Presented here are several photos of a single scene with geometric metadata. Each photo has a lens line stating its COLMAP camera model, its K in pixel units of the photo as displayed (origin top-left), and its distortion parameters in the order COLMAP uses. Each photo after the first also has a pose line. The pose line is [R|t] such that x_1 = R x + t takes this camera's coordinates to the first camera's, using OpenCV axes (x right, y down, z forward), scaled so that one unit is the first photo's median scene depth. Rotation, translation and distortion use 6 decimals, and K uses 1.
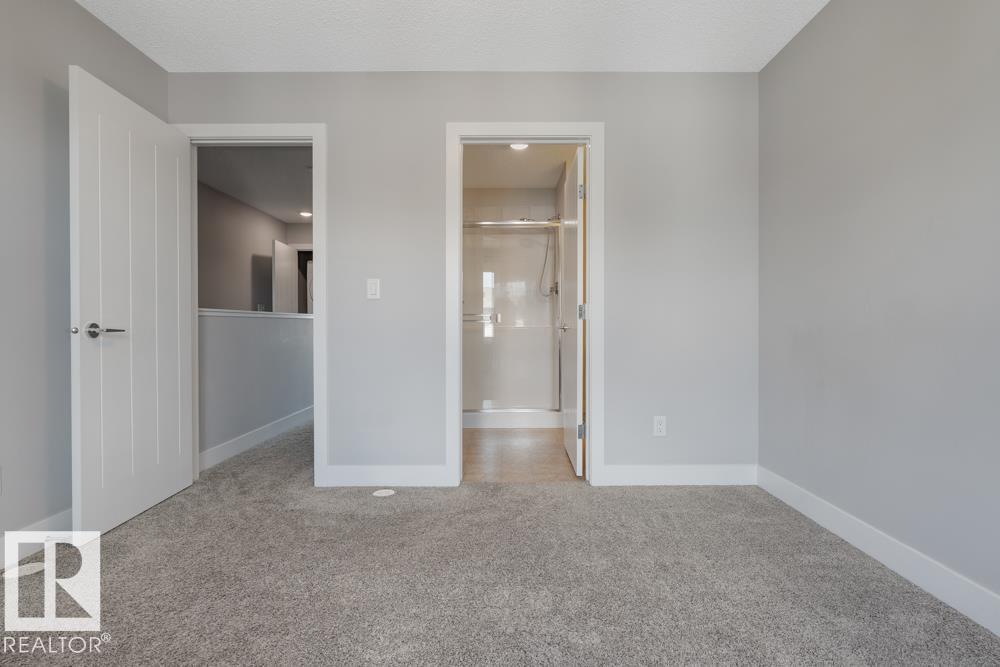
lens RADIAL K [[485.1, 0, 497.6], [0, 485.1, 329.9], [0, 0, 1]] dist [0.001775, -0.000366]
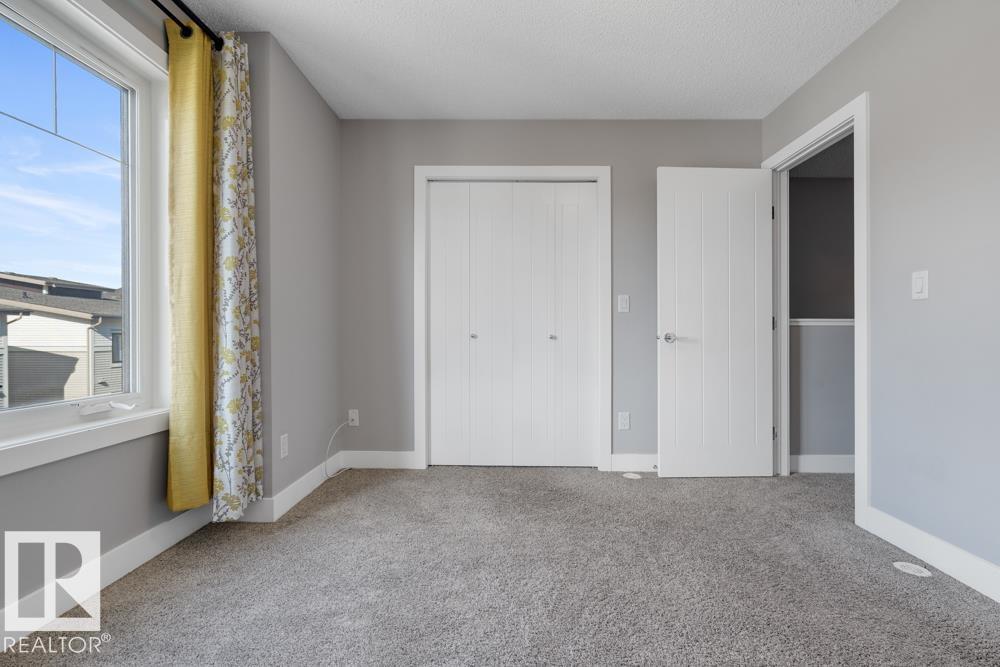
lens RADIAL K [[485.1, 0, 497.6], [0, 485.1, 329.9], [0, 0, 1]] dist [0.001775, -0.000366]
pose [[-0.062363, -0.006170, -0.998034, 0.521105], [-0.013905, 0.999889, -0.005313, -0.005040], [0.997957, 0.013547, -0.062442, 0.424721]]
